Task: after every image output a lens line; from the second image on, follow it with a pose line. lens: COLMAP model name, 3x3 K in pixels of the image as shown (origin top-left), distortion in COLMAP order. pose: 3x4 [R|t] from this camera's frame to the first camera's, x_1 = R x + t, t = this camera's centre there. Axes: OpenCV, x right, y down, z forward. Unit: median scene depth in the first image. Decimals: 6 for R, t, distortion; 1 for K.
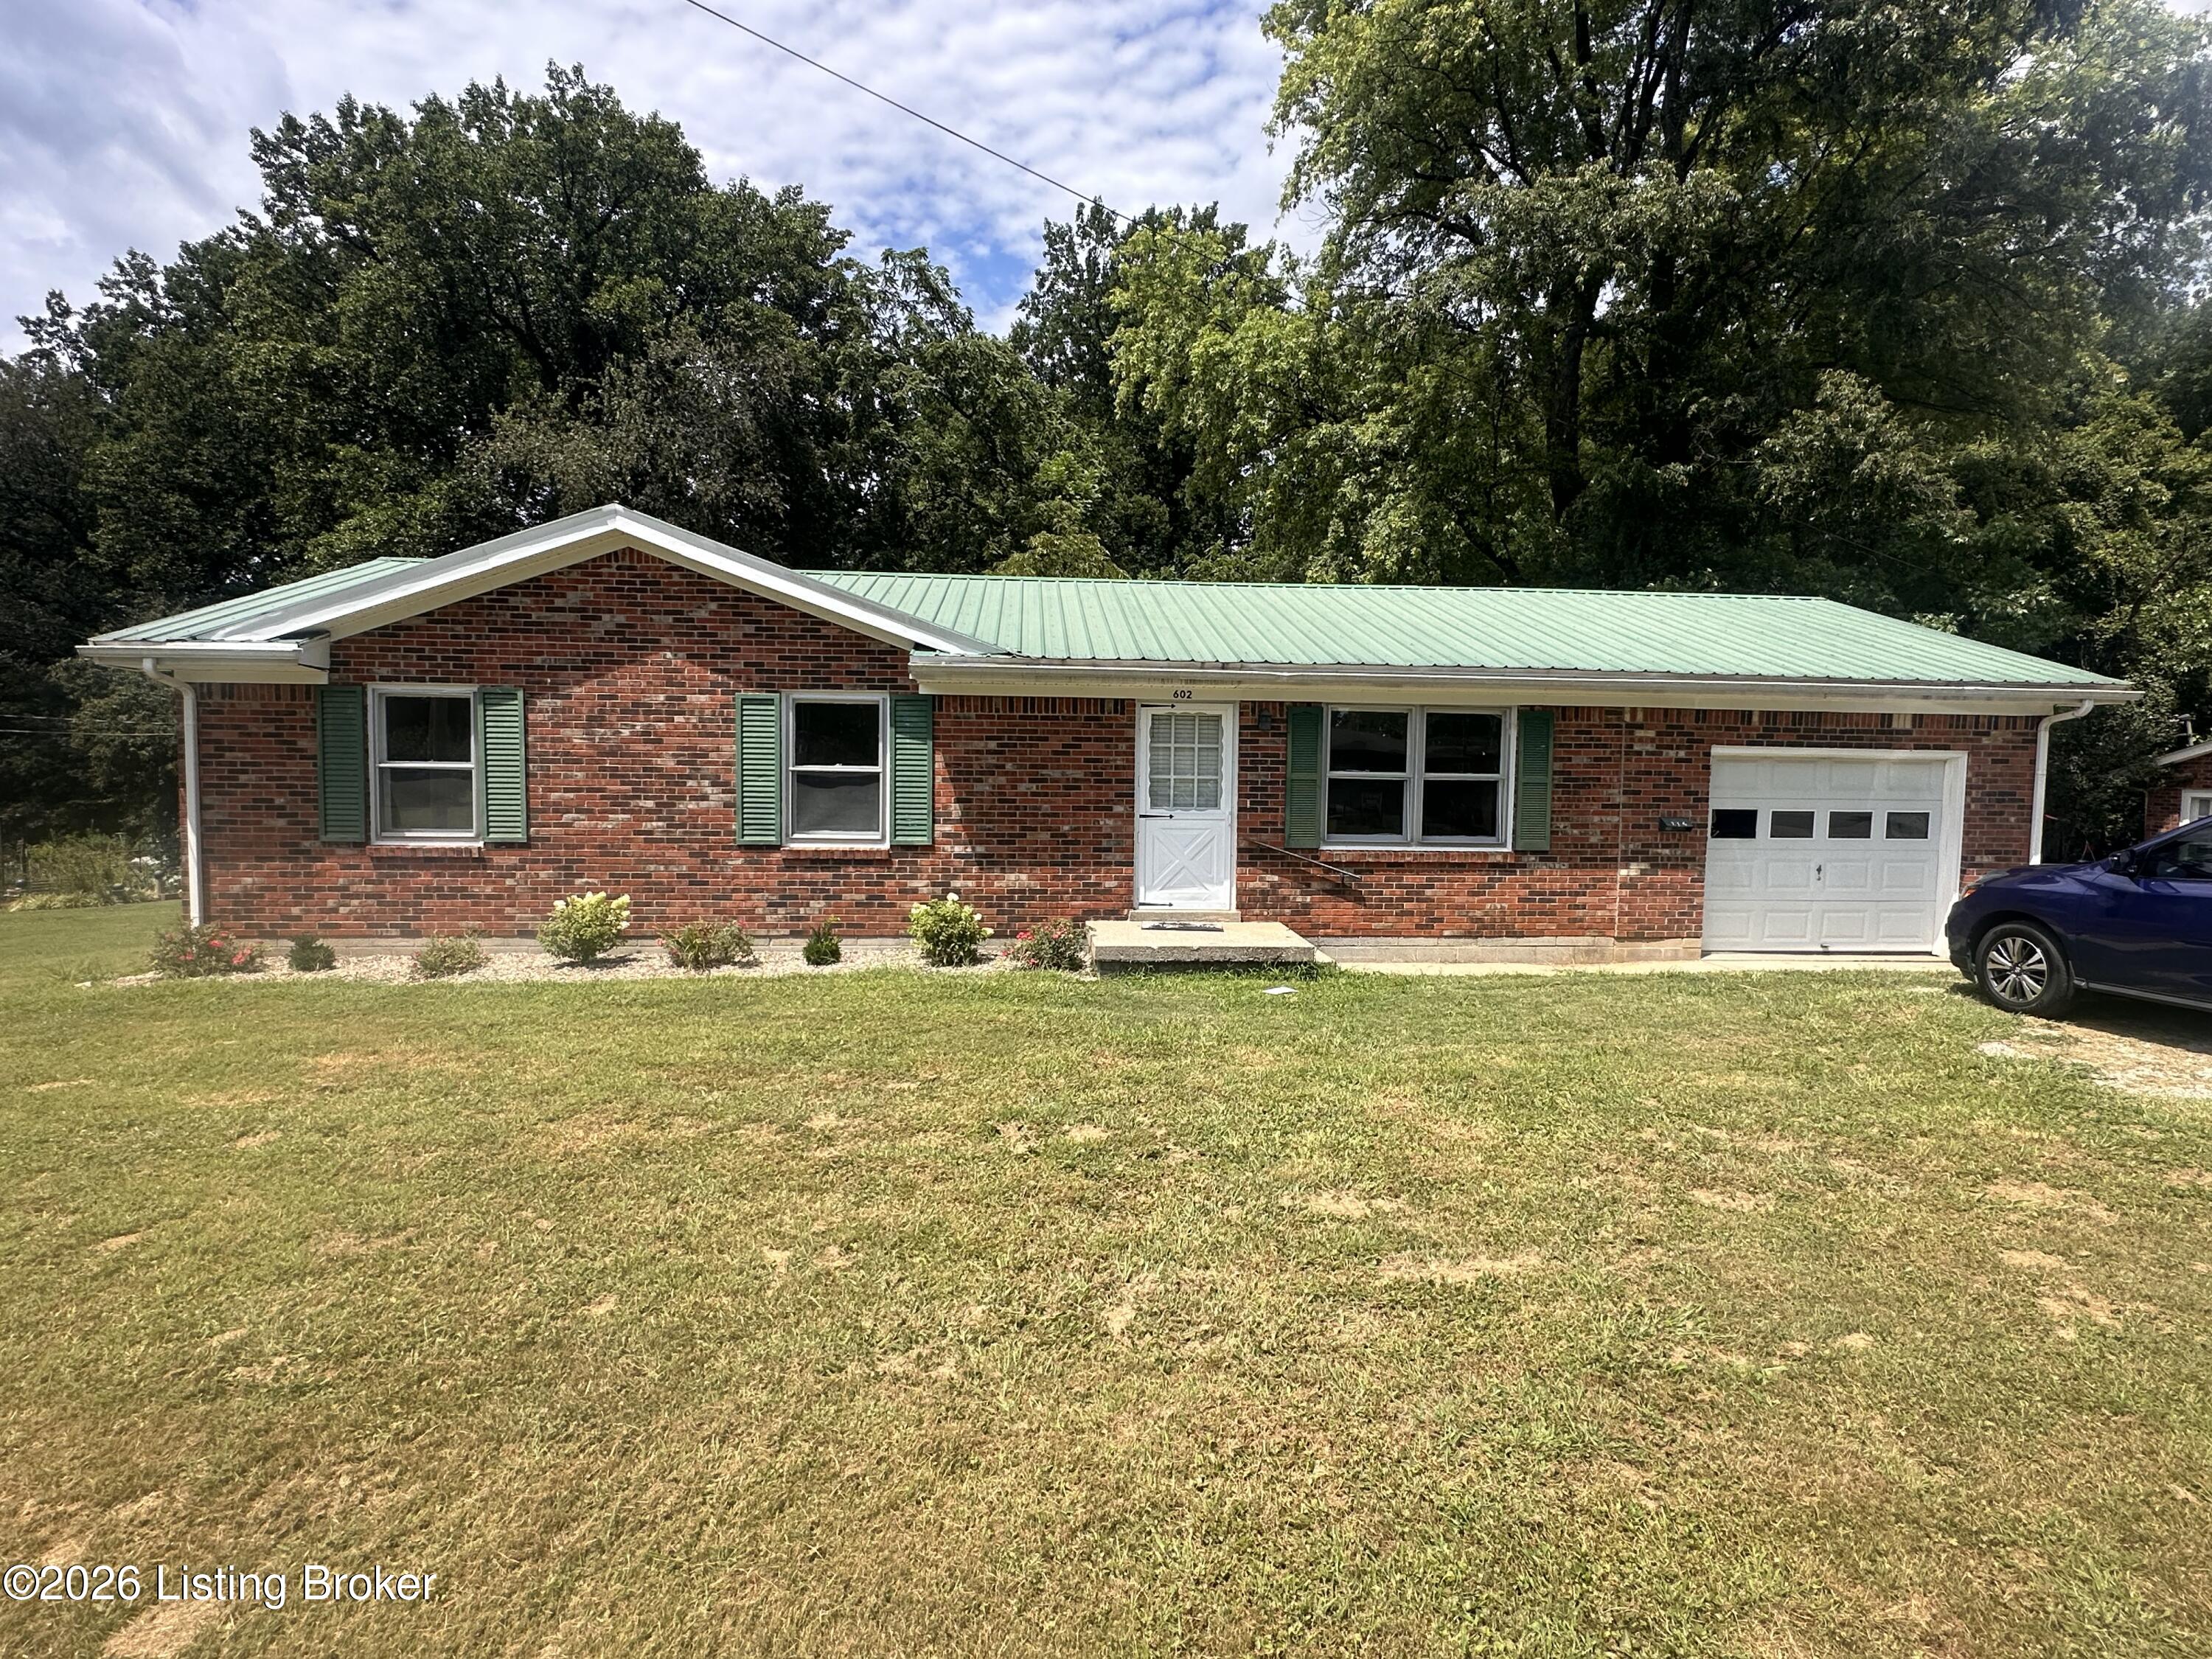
lens RADIAL K [[1088.1, 0, 1108.8], [0, 1088.1, 830.3], [0, 0, 1]] dist [-0.003593, -0.003683]
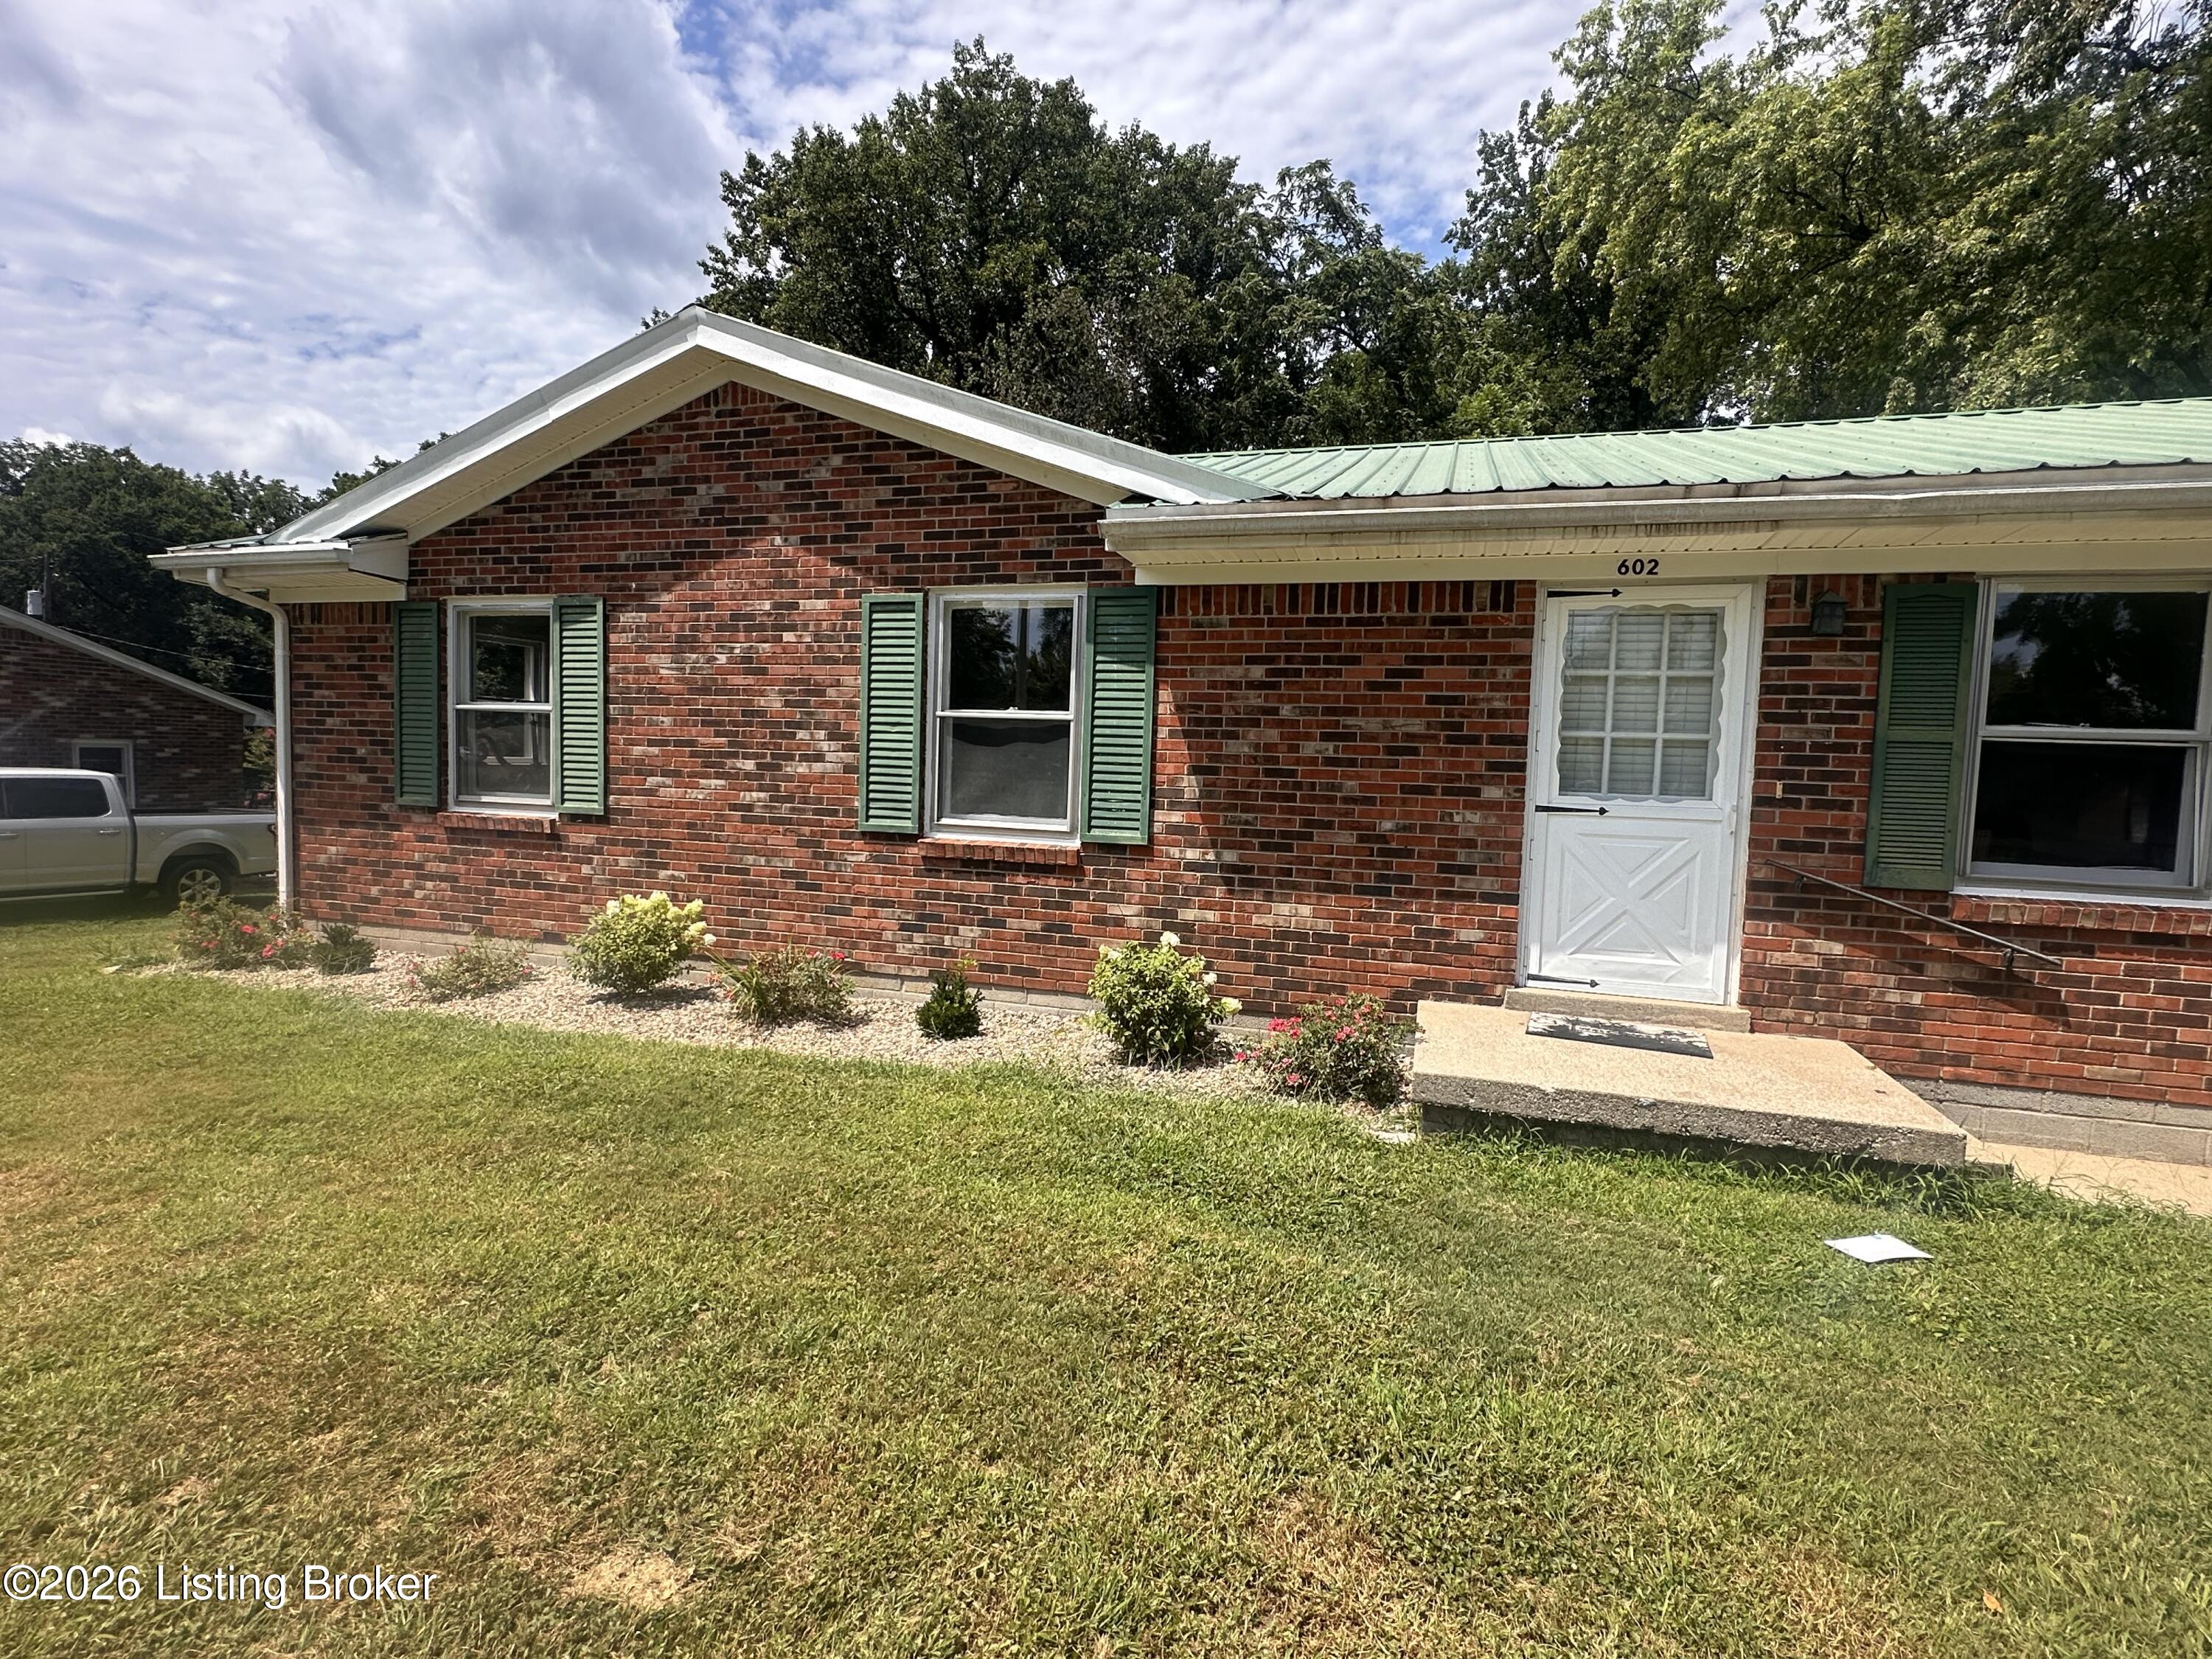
lens RADIAL K [[1088.1, 0, 1097.0], [0, 1088.1, 833.4], [0, 0, 1]] dist [-0.003593, -0.003683]
pose [[0.926056, 0.041896, -0.375054, 0.030133], [-0.040905, 0.999107, 0.010606, 0.002100], [0.375163, 0.005520, 0.926942, 0.448103]]
